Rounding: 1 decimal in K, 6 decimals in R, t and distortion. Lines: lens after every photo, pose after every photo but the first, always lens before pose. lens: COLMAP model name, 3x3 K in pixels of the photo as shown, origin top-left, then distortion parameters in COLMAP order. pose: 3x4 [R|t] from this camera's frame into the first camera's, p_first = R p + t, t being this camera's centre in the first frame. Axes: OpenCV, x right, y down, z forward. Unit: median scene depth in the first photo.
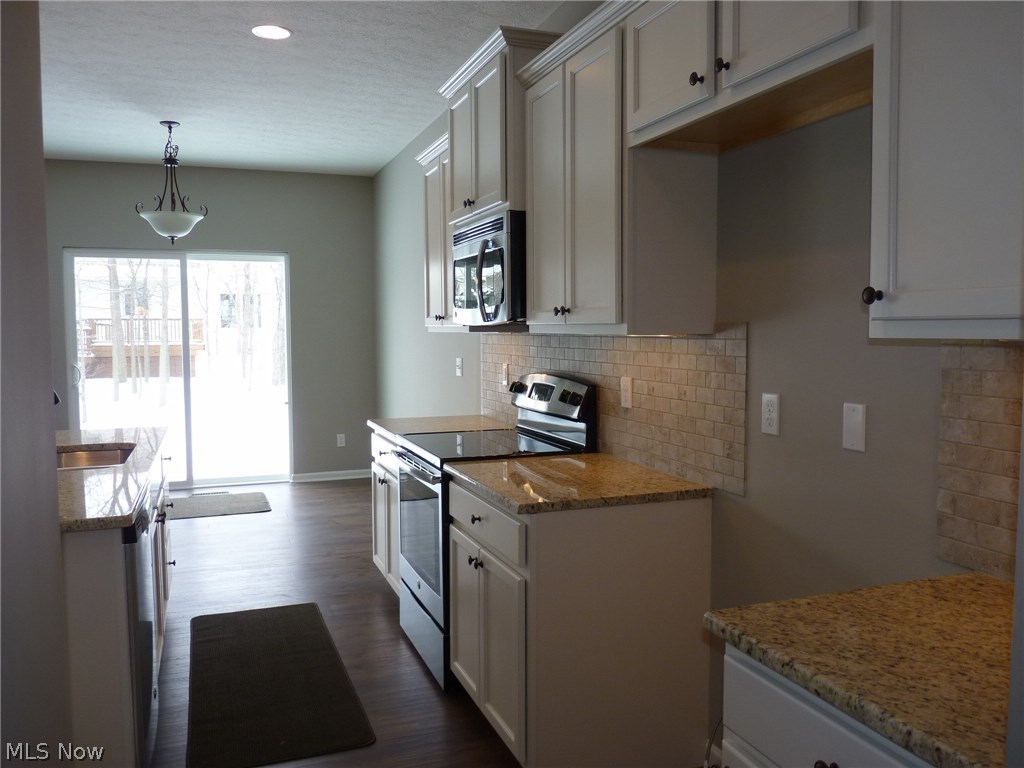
lens RADIAL K [[825.1, 0, 512.0], [0, 825.1, 384.0], [0, 0, 1]] dist [-0.014452, -0.000283]
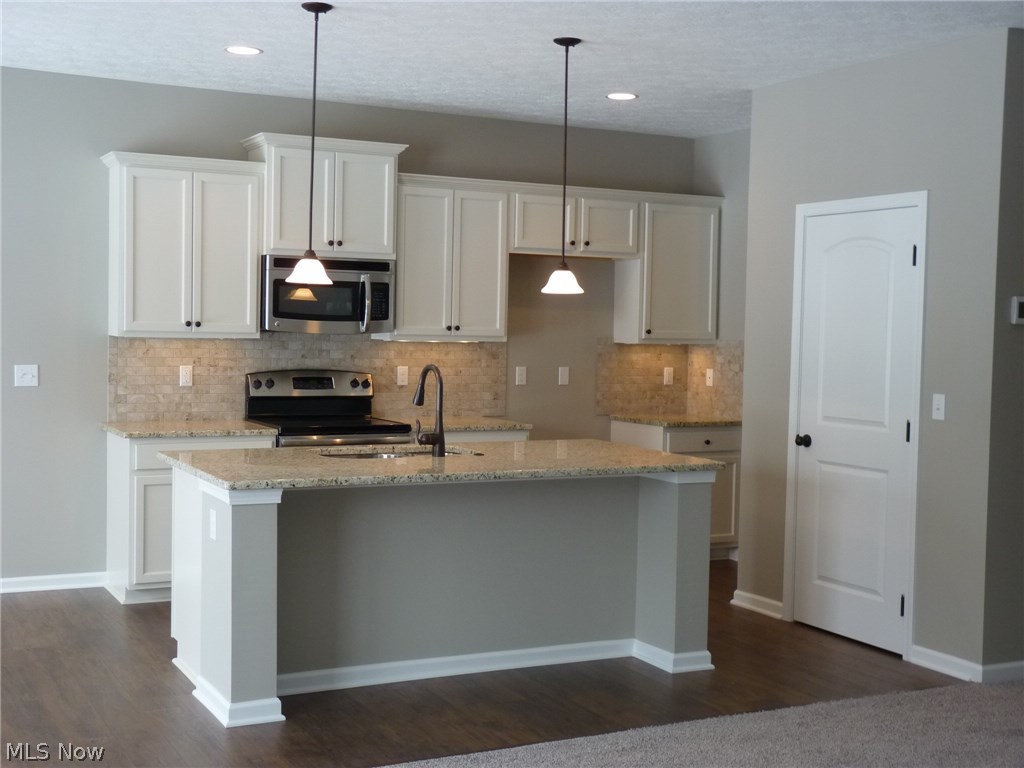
lens RADIAL K [[1327.1, 0, 493.7], [0, 1327.1, 388.9], [0, 0, 1]] dist [0.007599, 0.064722]
pose [[-0.117739, -0.044496, 0.992047, -2.471448], [0.049379, 0.997498, 0.050601, -0.087412], [-0.991816, 0.054944, -0.115248, 1.110669]]
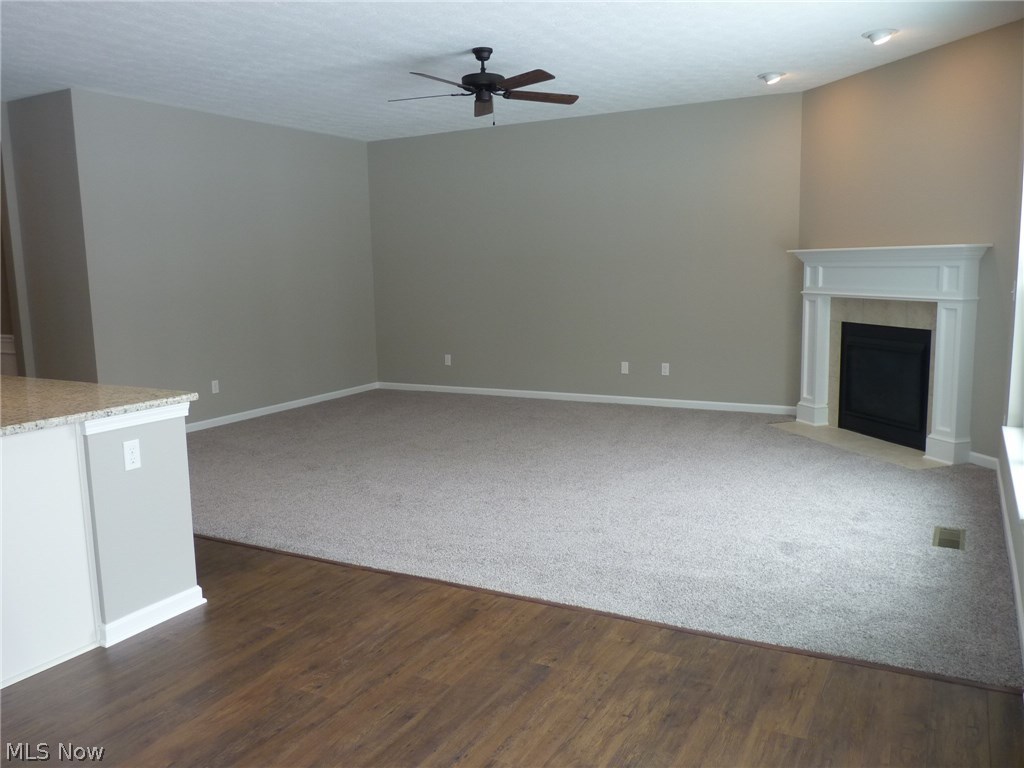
lens RADIAL K [[825.1, 0, 512.0], [0, 825.1, 384.0], [0, 0, 1]] dist [-0.014452, -0.000283]
pose [[-0.754301, 0.114655, -0.646439, -0.518871], [-0.022149, 0.979628, 0.199595, -0.157500], [0.656155, 0.164872, -0.736395, 2.328925]]
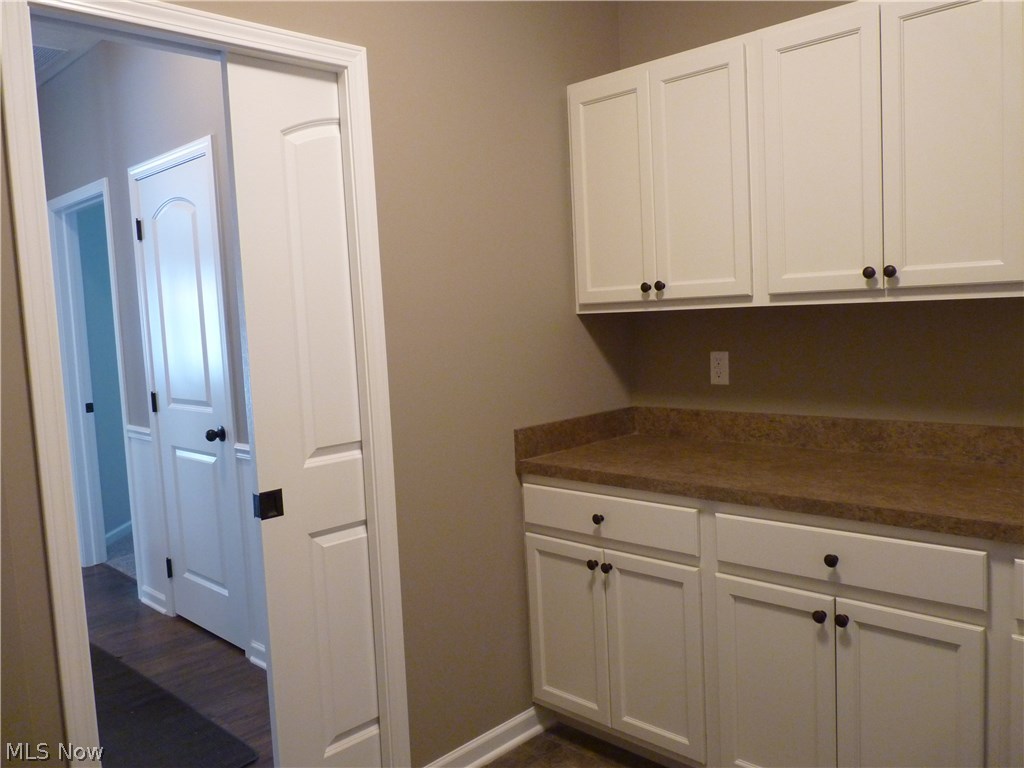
lens RADIAL K [[825.1, 0, 512.0], [0, 825.1, 384.0], [0, 0, 1]] dist [-0.014452, -0.000283]
pose [[0.904095, -0.071052, 0.421383, -0.609638], [0.071251, 0.997341, 0.015296, -0.033505], [-0.421349, 0.016195, 0.906754, 0.657098]]
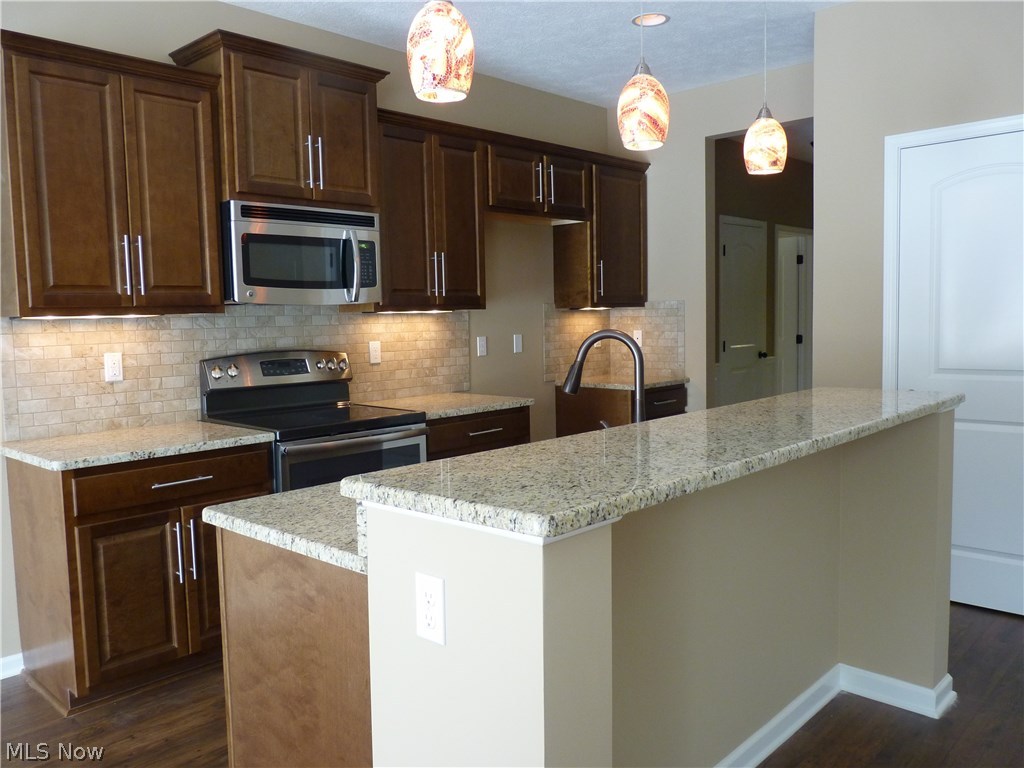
lens RADIAL K [[817.6, 0, 512.0], [0, 817.6, 384.0], [0, 0, 1]] dist [0.012301, 0.002471]
pose [[-0.443732, -0.062718, 0.893962, -1.235823], [0.084548, 0.990169, 0.111434, -0.073884], [-0.892162, 0.125029, -0.434067, 1.394071]]
